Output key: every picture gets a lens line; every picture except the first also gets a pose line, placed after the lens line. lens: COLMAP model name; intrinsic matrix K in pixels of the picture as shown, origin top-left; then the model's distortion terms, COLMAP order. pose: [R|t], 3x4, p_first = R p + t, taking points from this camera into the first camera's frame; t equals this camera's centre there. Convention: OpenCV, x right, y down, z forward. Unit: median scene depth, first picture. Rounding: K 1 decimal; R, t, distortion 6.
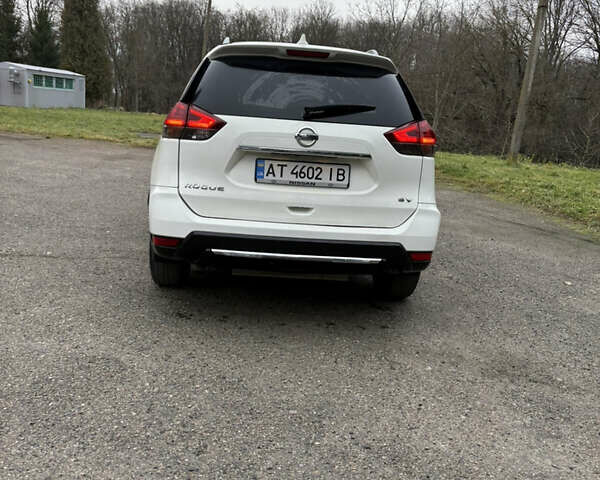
lens RADIAL K [[609.8, 0, 300.0], [0, 609.8, 240.0], [0, 0, 1]] dist [0.055498, 0.008546]
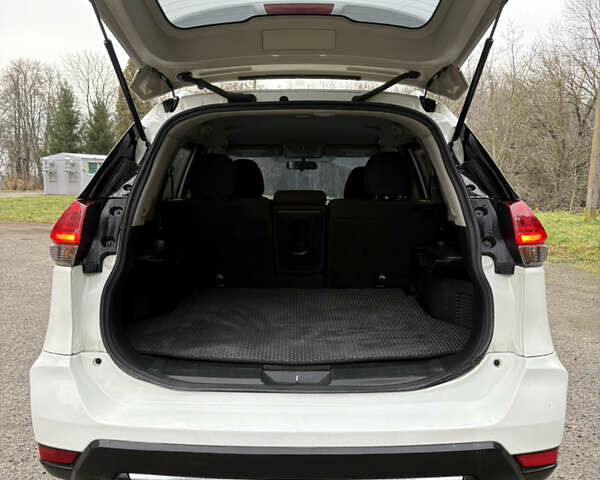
lens RADIAL K [[609.8, 0, 300.0], [0, 609.8, 240.0], [0, 0, 1]] dist [0.055498, 0.008546]
pose [[0.993601, -0.063077, -0.093688, 0.010712], [0.052665, 0.992565, -0.109732, -0.020502], [0.099913, 0.104096, 0.989536, 0.081550]]
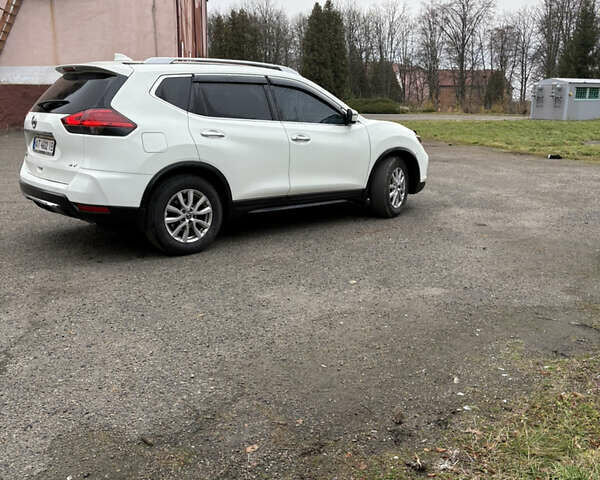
lens RADIAL K [[609.8, 0, 300.0], [0, 609.8, 240.0], [0, 0, 1]] dist [0.055498, 0.008546]
pose [[0.587196, 0.118499, -0.800724, 0.295102], [-0.137927, 0.989407, 0.045276, -0.005729], [0.797607, 0.083856, 0.597320, 0.105107]]
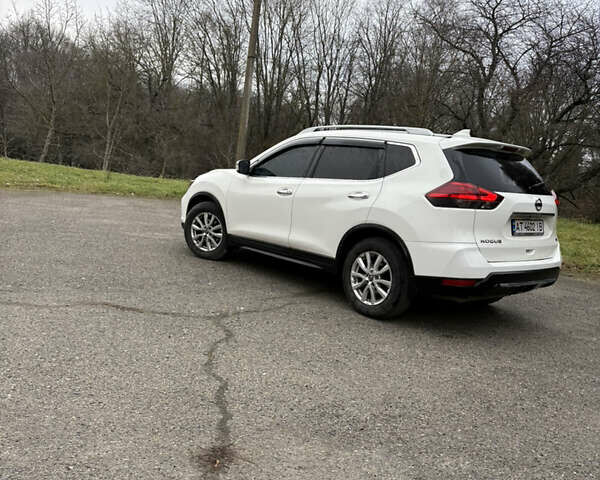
lens RADIAL K [[609.8, 0, 300.0], [0, 609.8, 240.0], [0, 0, 1]] dist [0.055498, 0.008546]
pose [[0.816610, -0.074631, 0.572345, -0.234597], [0.106779, 0.994023, -0.022734, -0.018257], [-0.567227, 0.079679, 0.819698, 0.012468]]
